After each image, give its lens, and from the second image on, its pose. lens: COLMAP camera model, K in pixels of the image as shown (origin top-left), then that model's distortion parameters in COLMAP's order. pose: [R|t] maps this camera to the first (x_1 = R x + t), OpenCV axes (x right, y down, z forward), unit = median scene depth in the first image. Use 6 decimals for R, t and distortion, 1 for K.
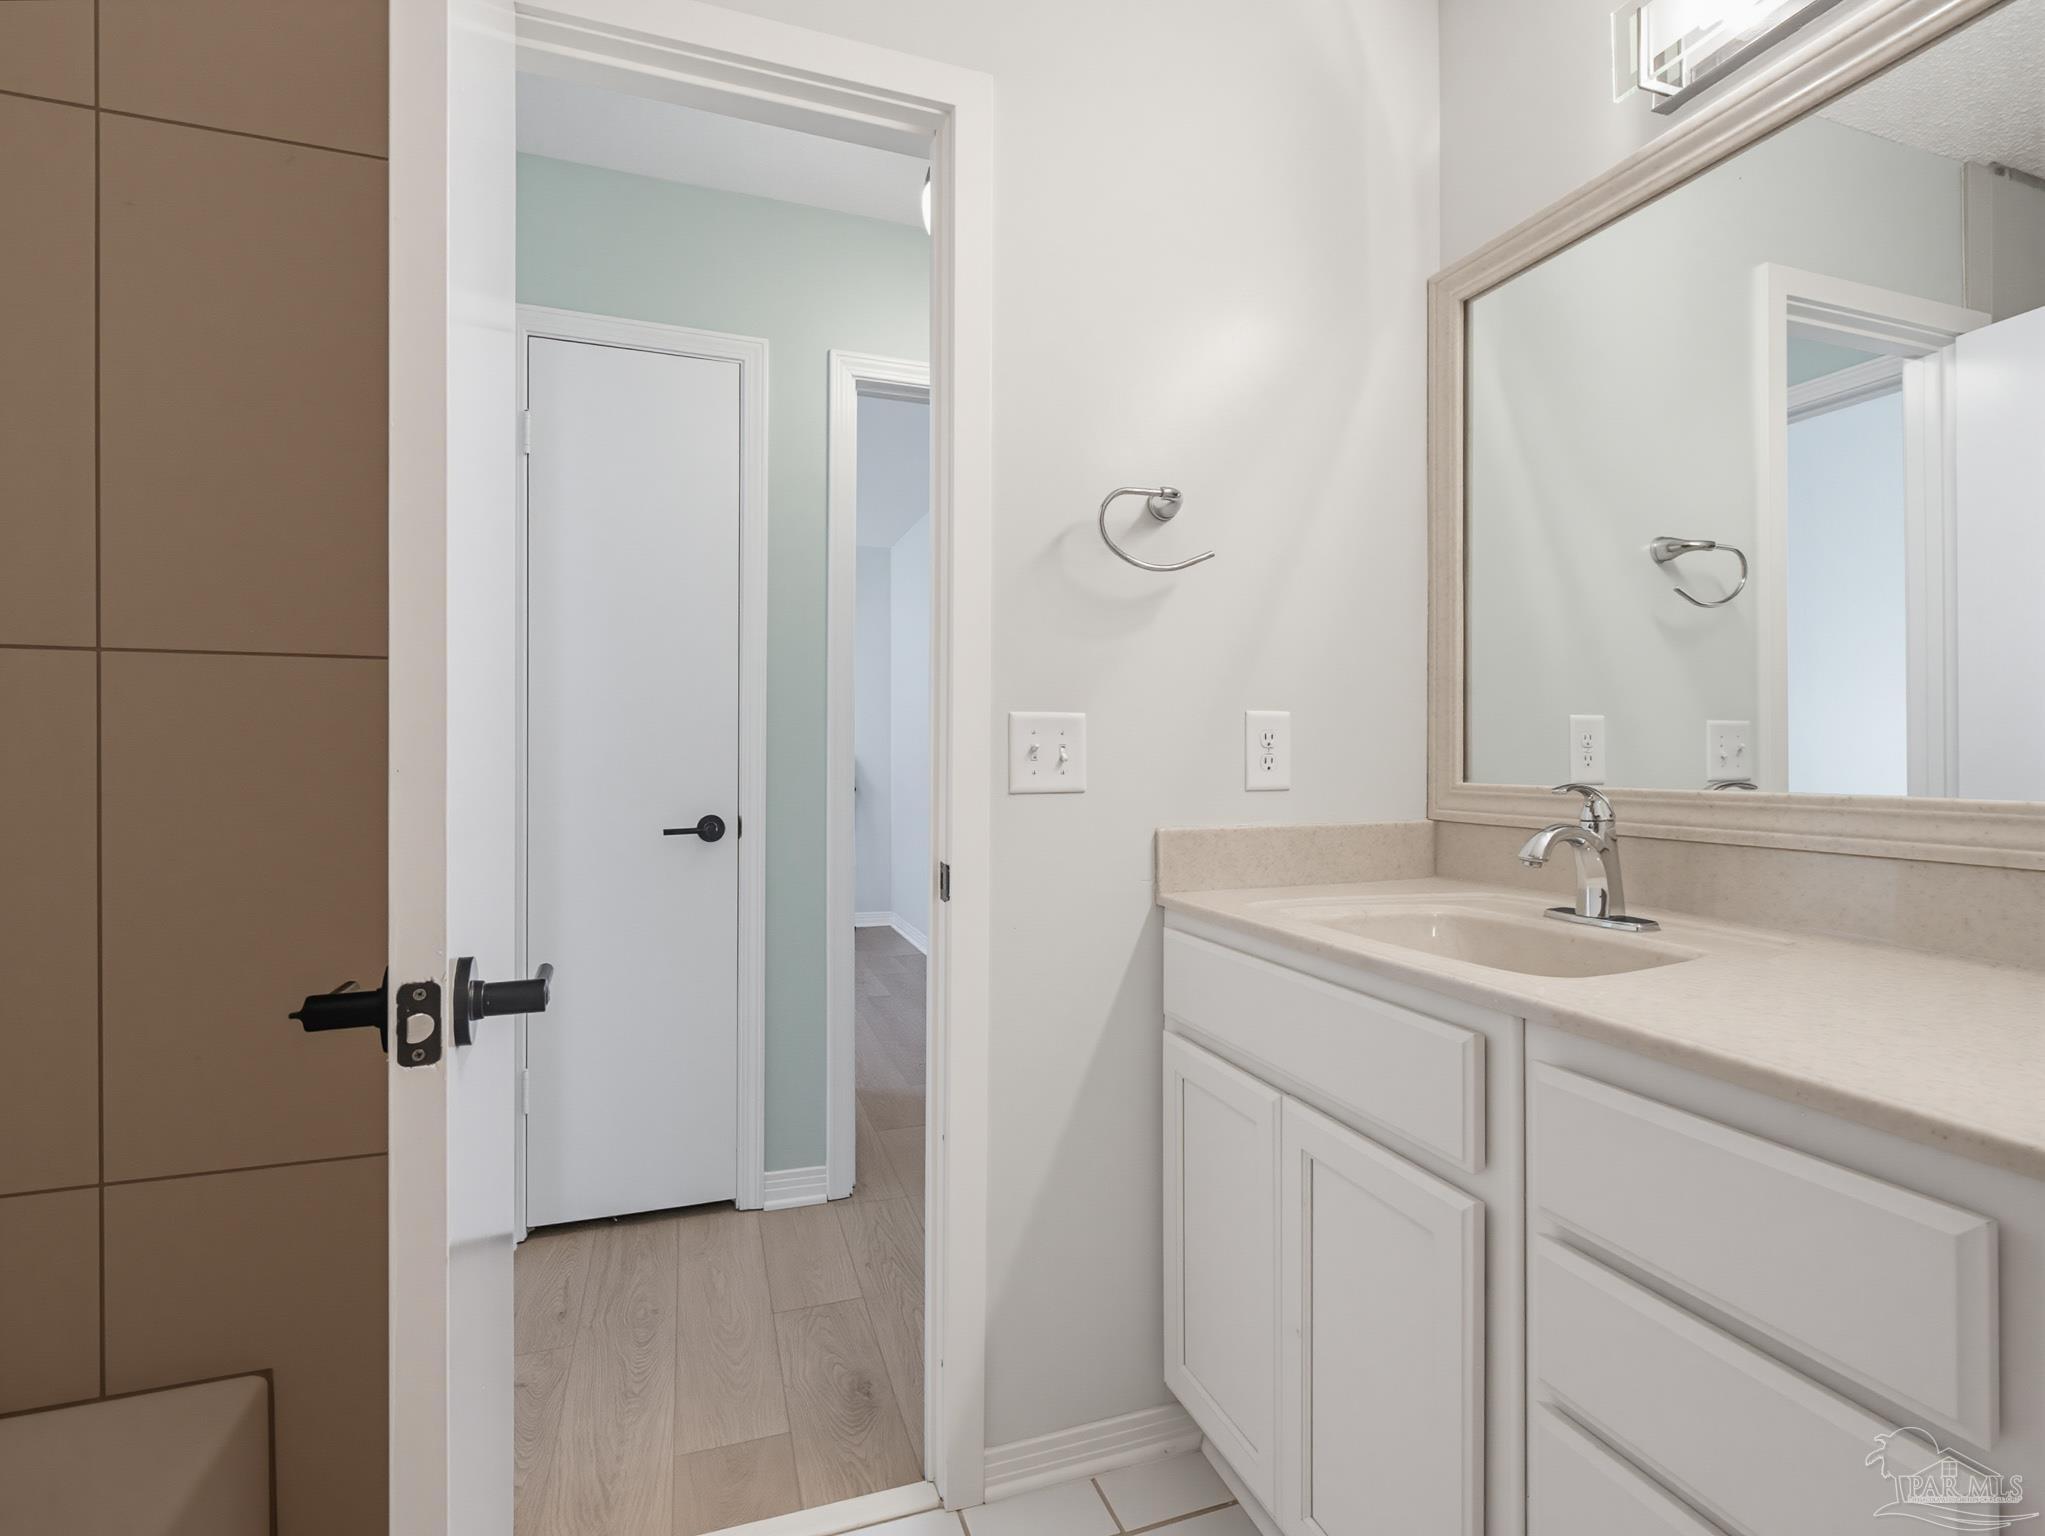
lens RADIAL K [[980.3, 0, 1015.7], [0, 980.3, 758.1], [0, 0, 1]] dist [-0.000558, 0.000157]
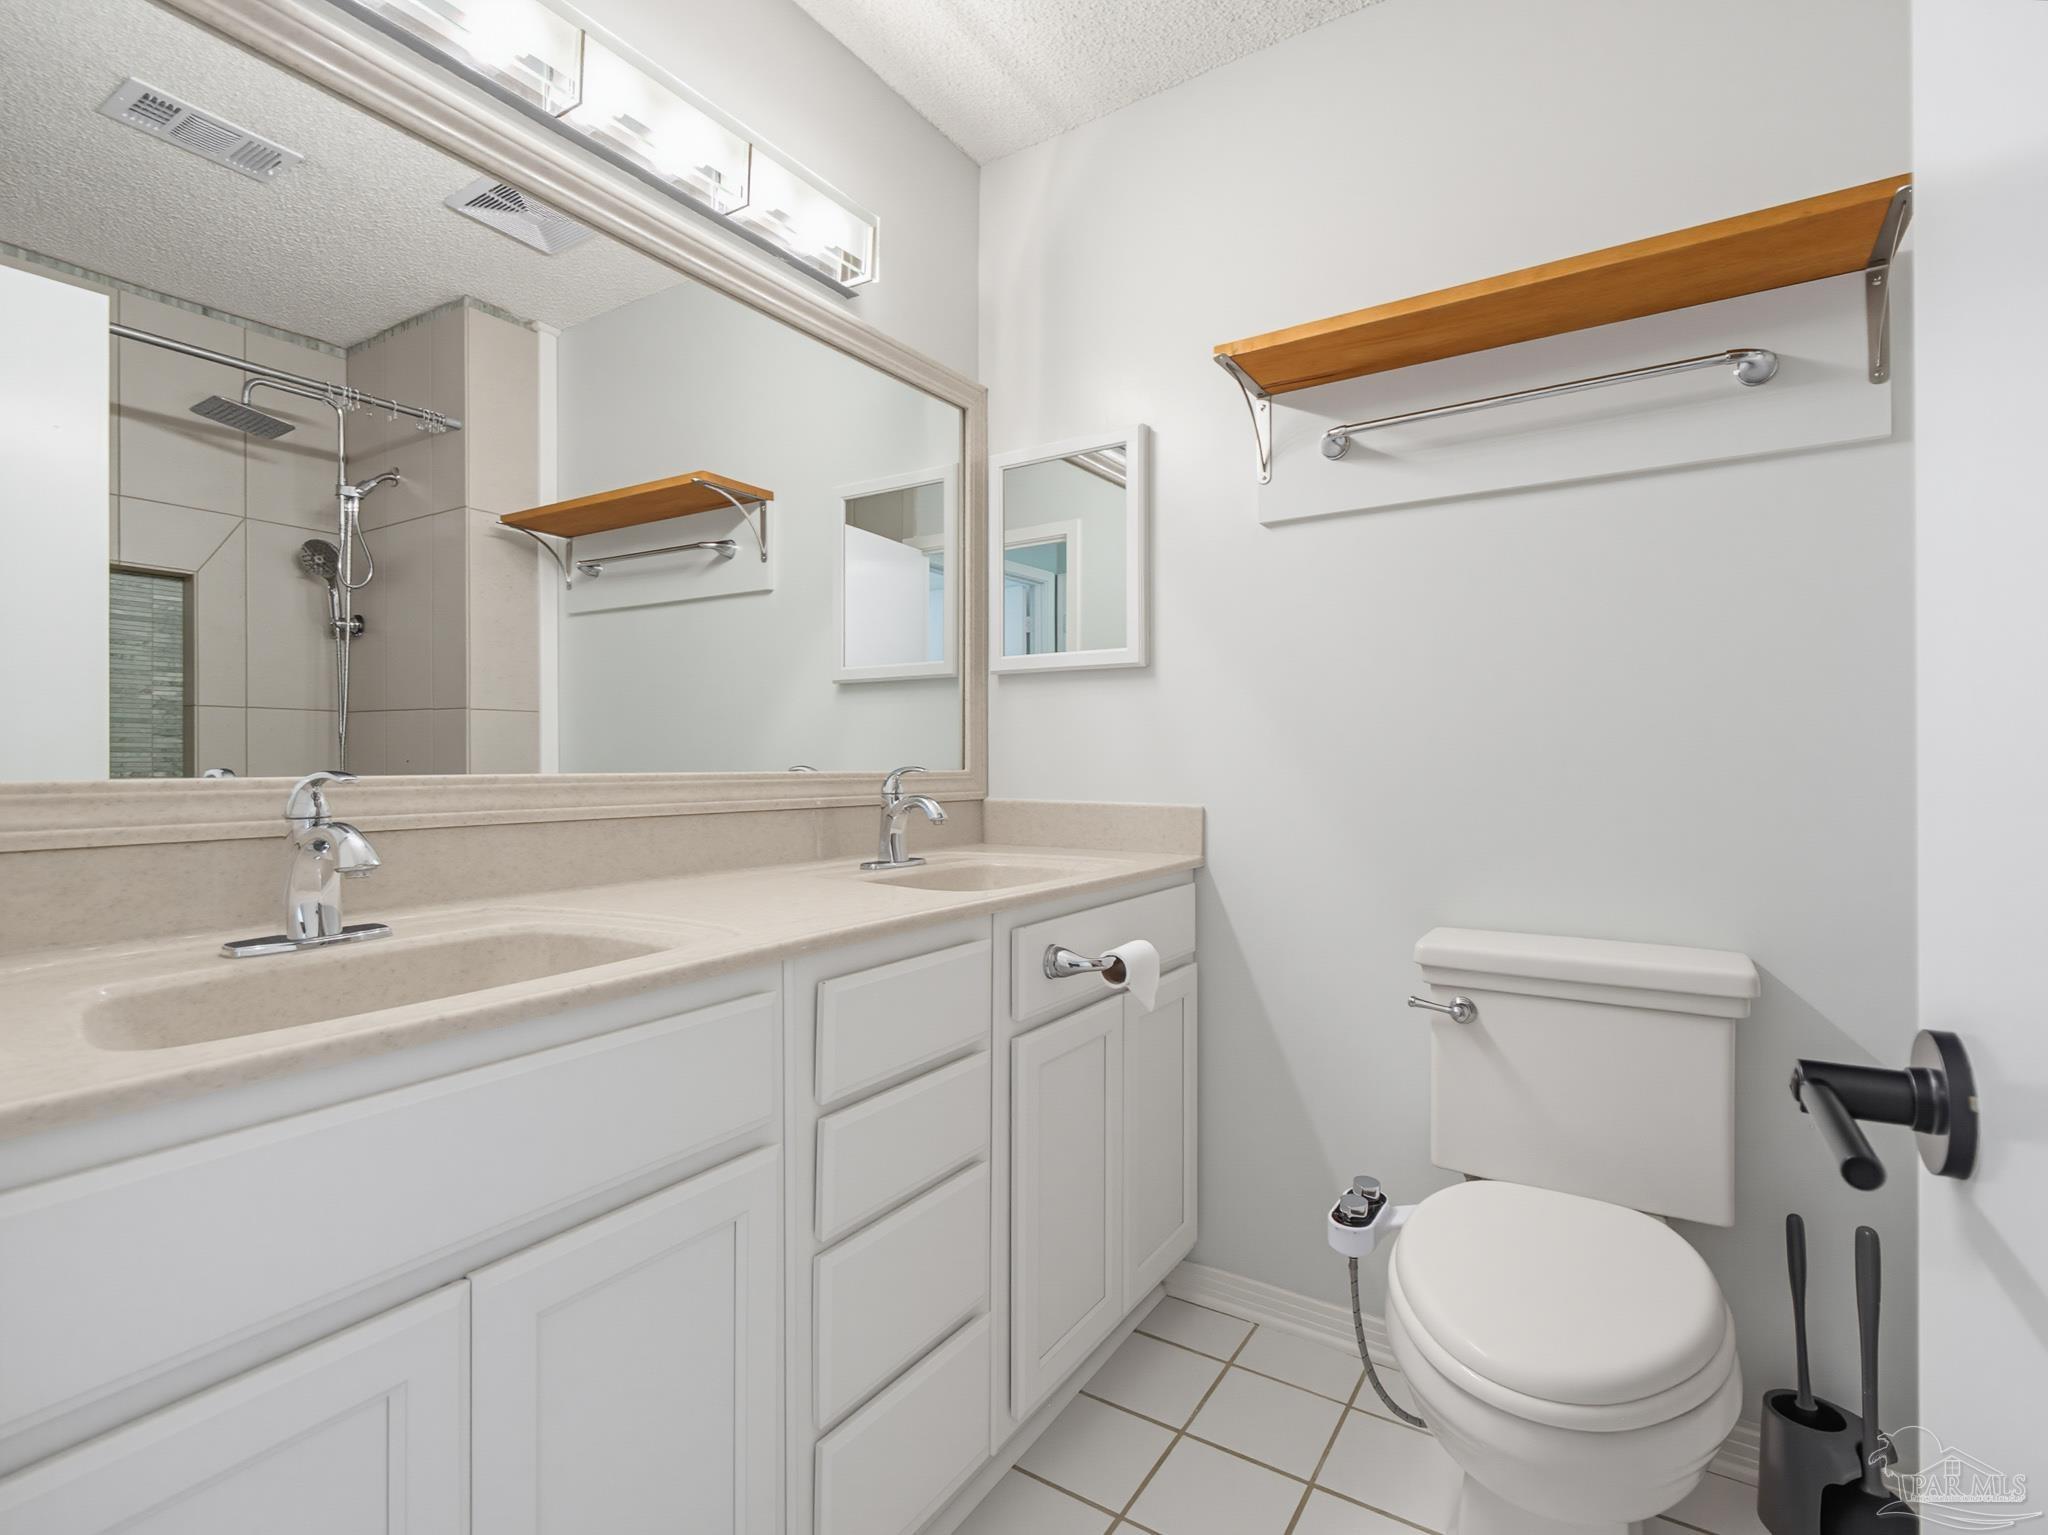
lens RADIAL K [[981.7, 0, 1025.9], [0, 981.7, 768.8], [0, 0, 1]] dist [-0.000558, 0.000157]
pose [[-0.582813, -0.022181, 0.812304, -0.437675], [-0.015486, 0.999749, 0.016189, 0.001046], [-0.812459, -0.003144, -0.583010, 1.076267]]
